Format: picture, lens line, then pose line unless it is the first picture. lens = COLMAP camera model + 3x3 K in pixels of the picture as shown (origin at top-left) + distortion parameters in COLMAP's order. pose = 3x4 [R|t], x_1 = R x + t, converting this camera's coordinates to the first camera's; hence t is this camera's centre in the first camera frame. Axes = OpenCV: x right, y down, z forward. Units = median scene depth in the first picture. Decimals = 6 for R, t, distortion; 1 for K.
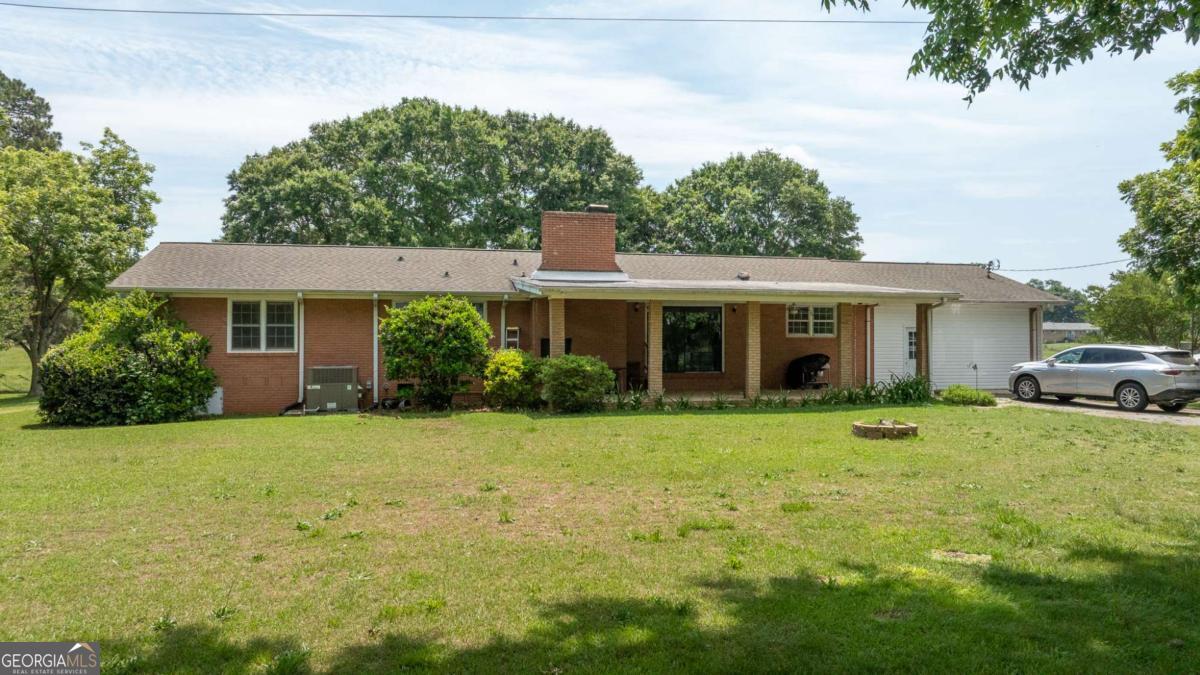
lens RADIAL K [[853.1, 0, 600.0], [0, 853.1, 337.5], [0, 0, 1]] dist [-0.001090, -0.000295]
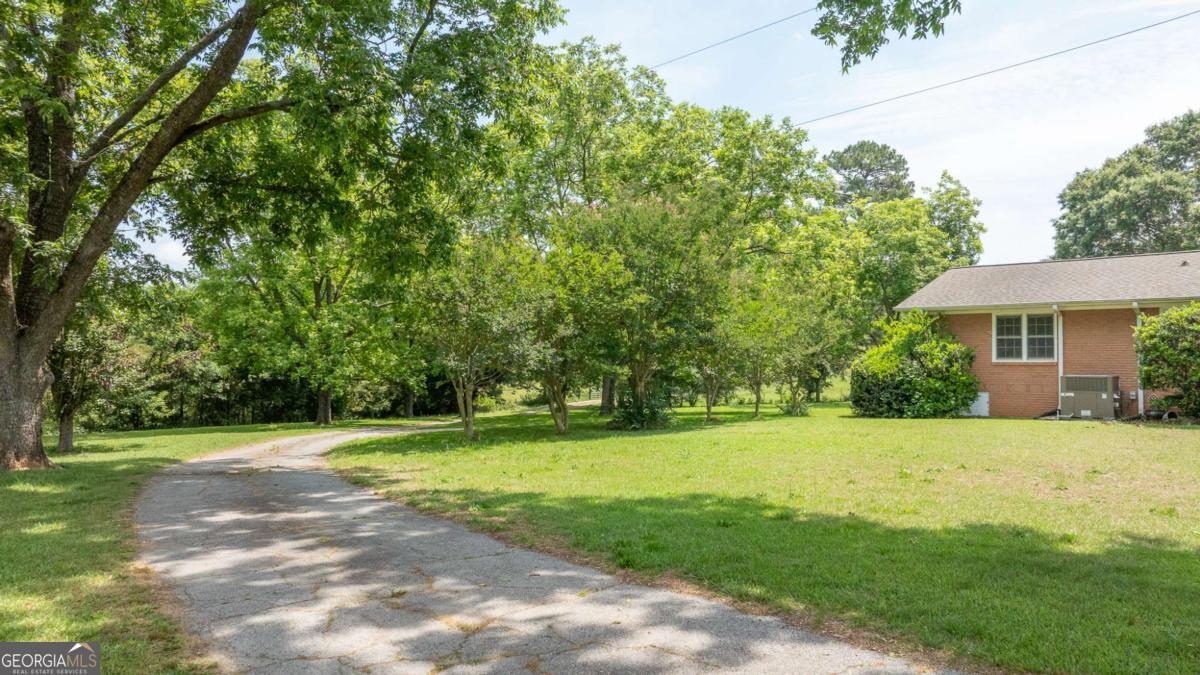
lens RADIAL K [[853.1, 0, 600.0], [0, 853.1, 337.5], [0, 0, 1]] dist [-0.001090, -0.000295]
pose [[0.574972, -0.021683, -0.817886, 0.183533], [-0.000002, 0.999649, -0.026503, 0.015441], [0.818173, 0.015240, 0.574770, -0.067801]]
